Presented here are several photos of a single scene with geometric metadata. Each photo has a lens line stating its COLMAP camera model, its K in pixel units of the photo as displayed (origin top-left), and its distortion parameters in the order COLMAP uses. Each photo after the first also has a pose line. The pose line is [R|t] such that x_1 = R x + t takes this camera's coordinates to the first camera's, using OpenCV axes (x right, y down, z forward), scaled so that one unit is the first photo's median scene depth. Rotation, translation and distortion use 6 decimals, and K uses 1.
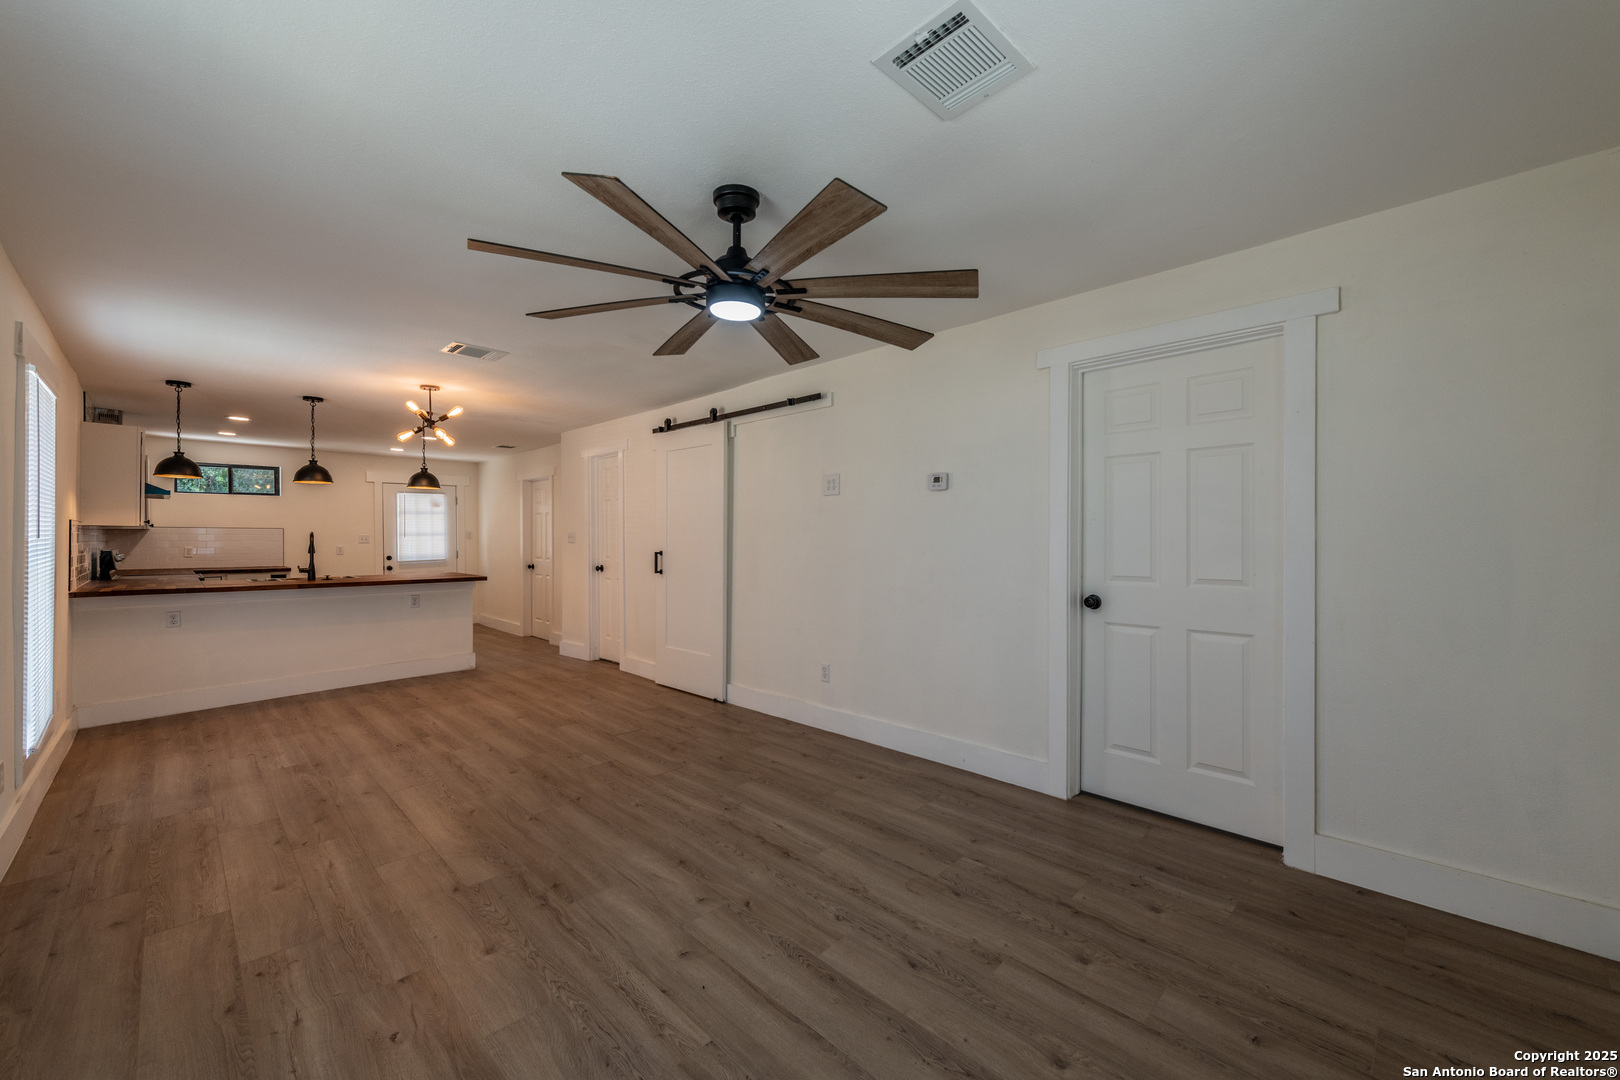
lens RADIAL K [[641.7, 0, 807.4], [0, 641.7, 539.6], [0, 0, 1]] dist [0.001596, 0.000276]
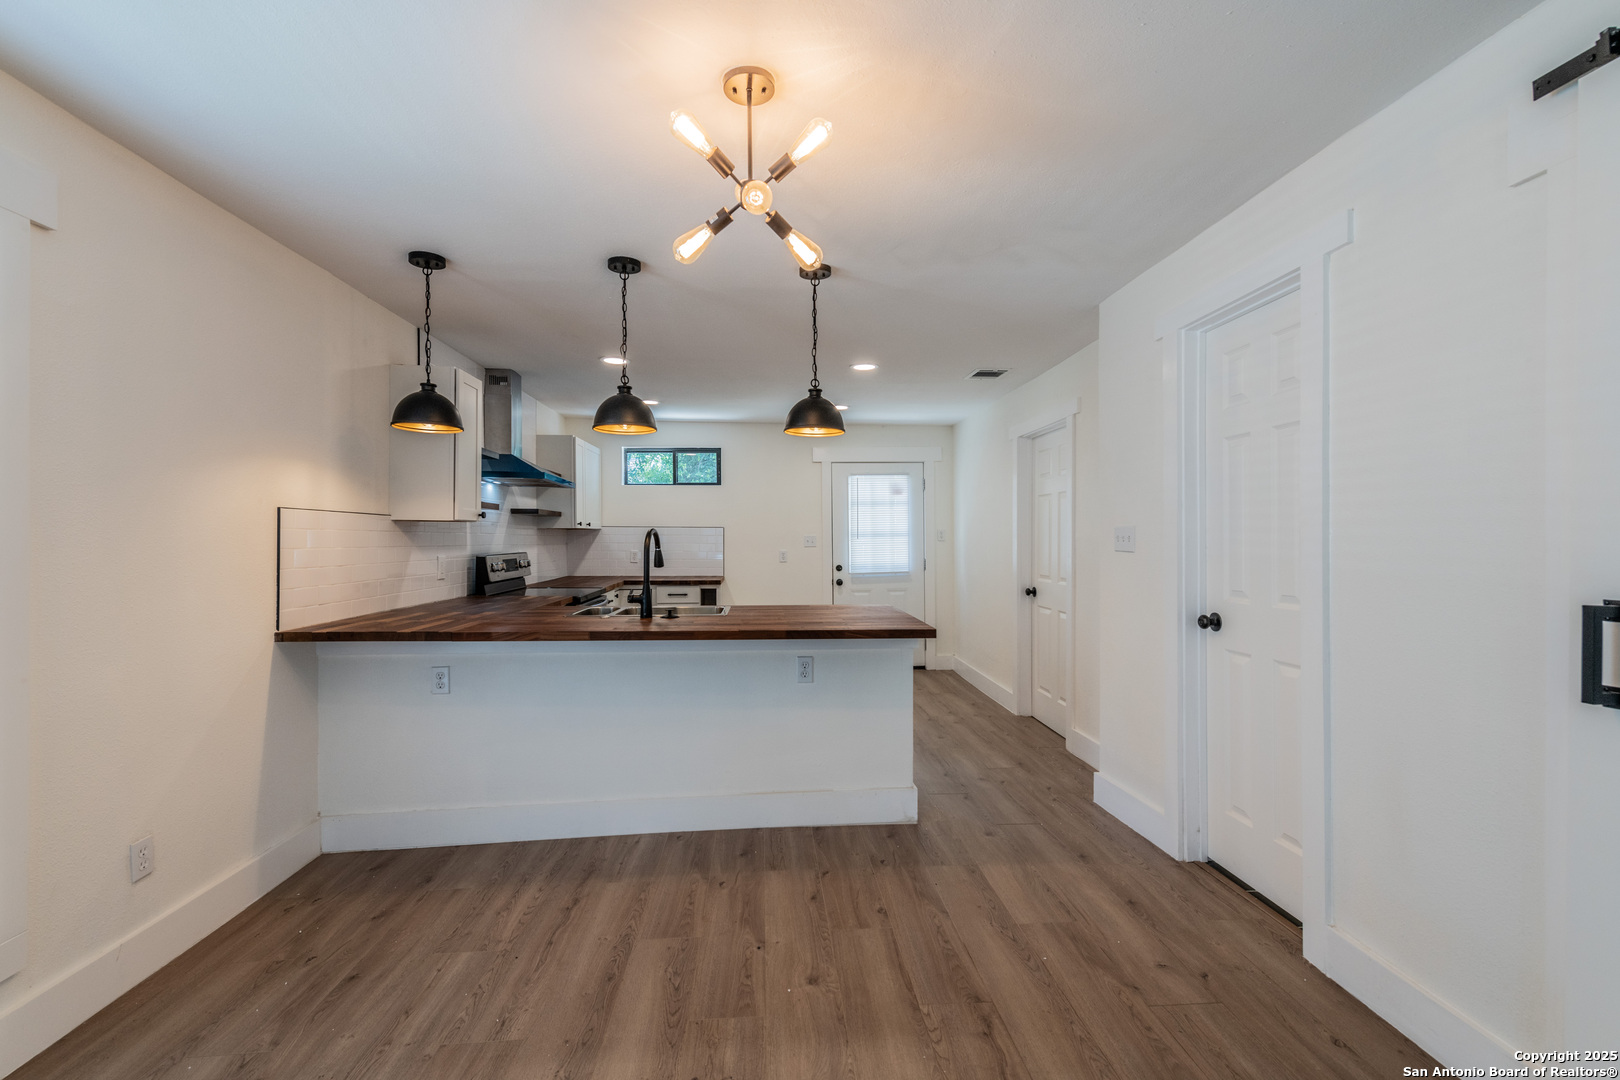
lens RADIAL K [[729.4, 0, 808.1], [0, 729.4, 541.2], [0, 0, 1]] dist [0.003807, 0.000103]
pose [[0.765413, 0.002781, -0.643534, -0.174362], [-0.003860, 0.999993, -0.000269, -0.000798], [0.643528, 0.002690, 0.765418, 0.397089]]
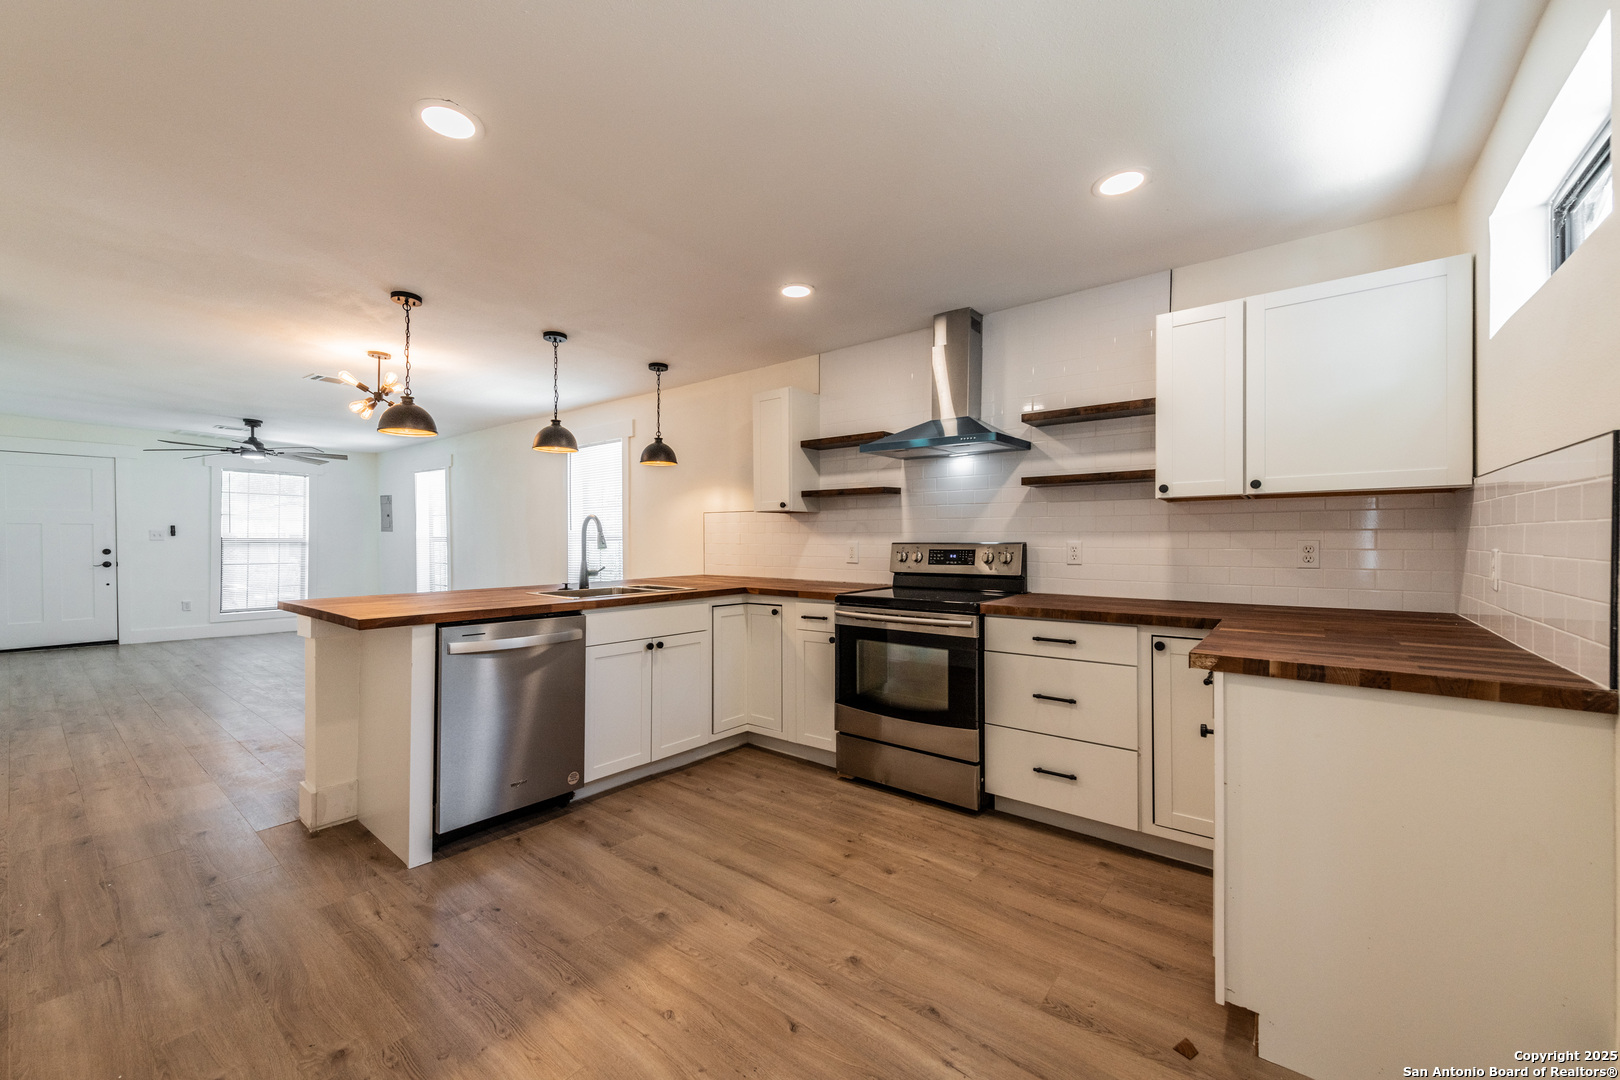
lens RADIAL K [[641.7, 0, 808.4], [0, 641.7, 538.4], [0, 0, 1]] dist [0.001596, 0.000276]
pose [[-0.992442, 0.001621, -0.122702, -0.557916], [0.001030, 0.999988, 0.004879, 0.005703], [0.122708, 0.004715, -0.992432, 1.024220]]
